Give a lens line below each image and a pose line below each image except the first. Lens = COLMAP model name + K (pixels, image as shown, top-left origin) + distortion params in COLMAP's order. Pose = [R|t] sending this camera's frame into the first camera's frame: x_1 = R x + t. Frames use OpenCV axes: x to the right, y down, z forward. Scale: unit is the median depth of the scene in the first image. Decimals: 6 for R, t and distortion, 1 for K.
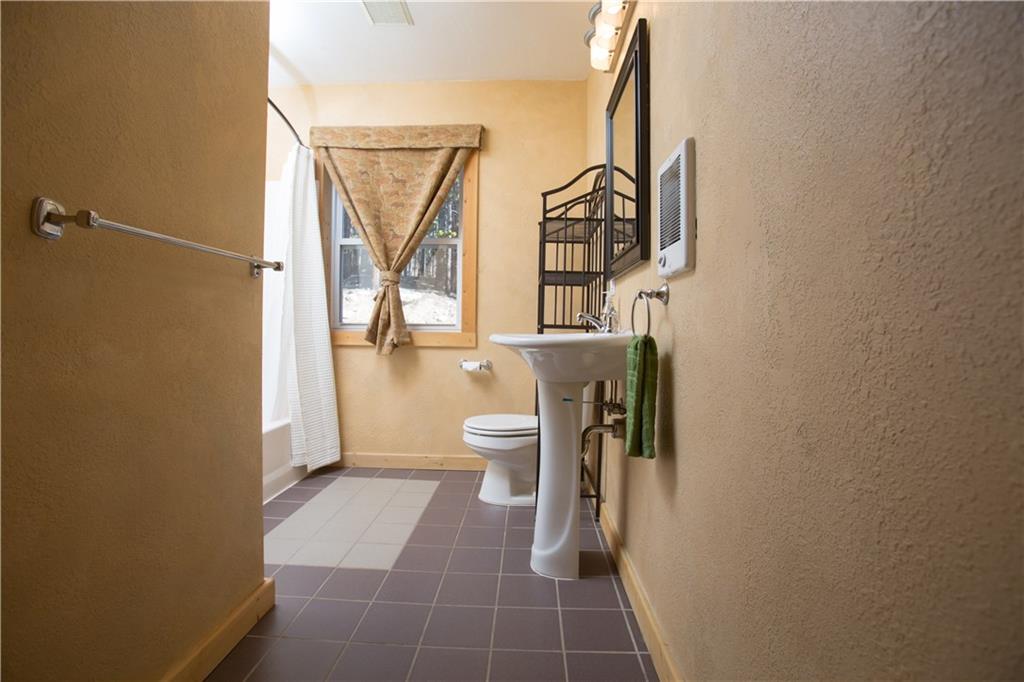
lens RADIAL K [[477.3, 0, 511.6], [0, 477.3, 339.9], [0, 0, 1]] dist [-0.070686, 0.021319]
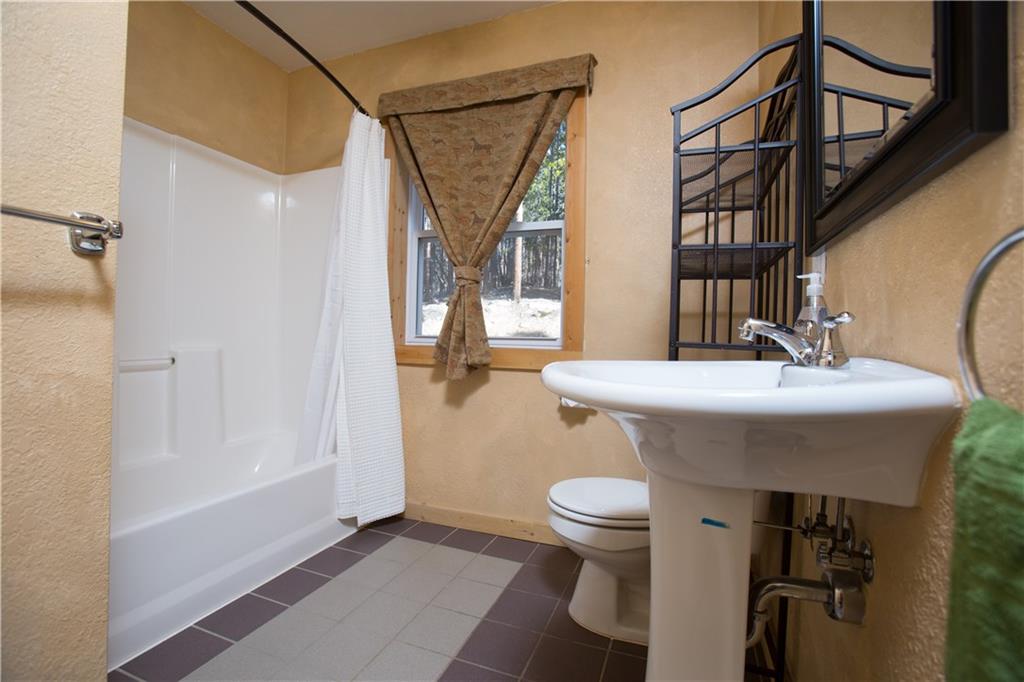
lens RADIAL K [[477.3, 0, 502.8], [0, 477.3, 336.4], [0, 0, 1]] dist [-0.070686, 0.021319]
pose [[0.944155, 0.007975, -0.329404, 0.043946], [-0.018502, 0.999413, -0.028836, -0.014213], [0.328981, 0.033320, 0.943749, 0.316377]]
